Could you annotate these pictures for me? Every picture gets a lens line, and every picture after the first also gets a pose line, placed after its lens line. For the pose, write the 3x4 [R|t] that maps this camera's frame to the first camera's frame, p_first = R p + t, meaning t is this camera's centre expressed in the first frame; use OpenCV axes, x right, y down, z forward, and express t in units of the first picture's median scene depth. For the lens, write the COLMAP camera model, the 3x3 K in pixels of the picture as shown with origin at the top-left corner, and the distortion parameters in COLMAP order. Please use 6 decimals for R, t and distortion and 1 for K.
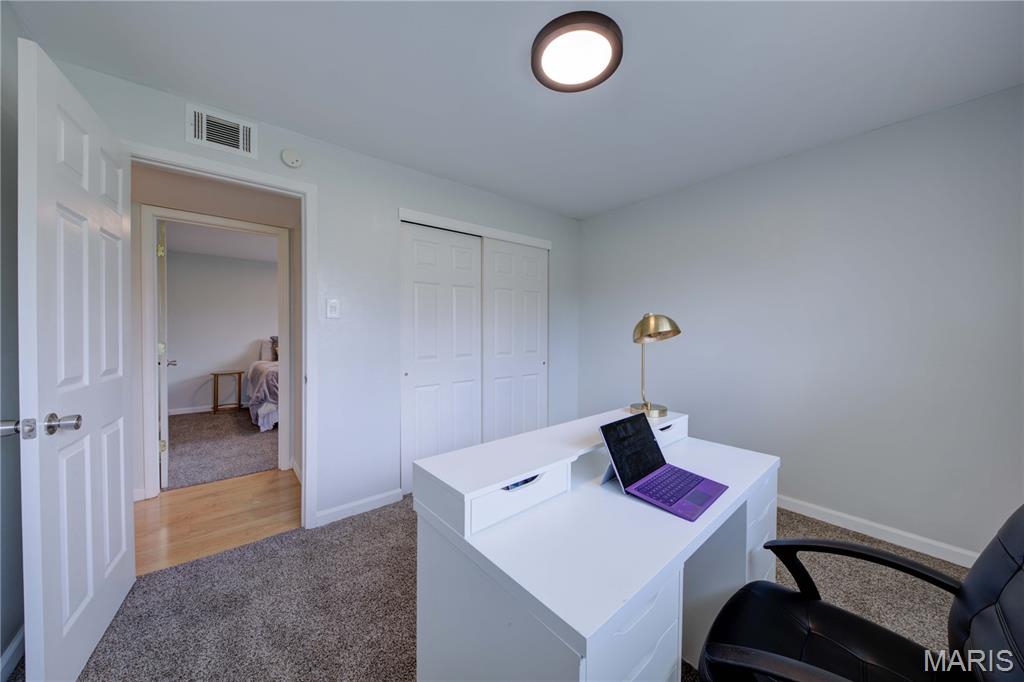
lens RADIAL K [[362.1, 0, 507.7], [0, 362.1, 332.2], [0, 0, 1]] dist [0.000551, -0.000064]
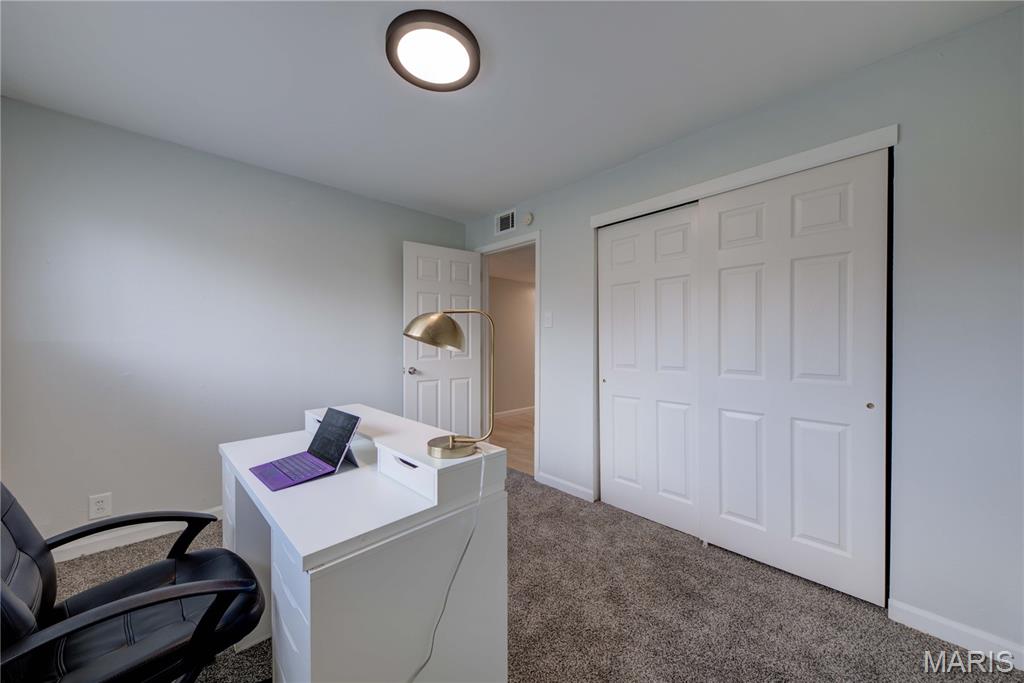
lens RADIAL K [[357.6, 0, 512.0], [0, 357.6, 341.5], [0, 0, 1]] dist [0.000597, -0.008463]
pose [[0.055761, 0.005826, -0.998427, 0.869538], [0.004973, 0.999969, 0.006113, 0.002769], [0.998432, -0.005306, 0.055730, 0.894733]]
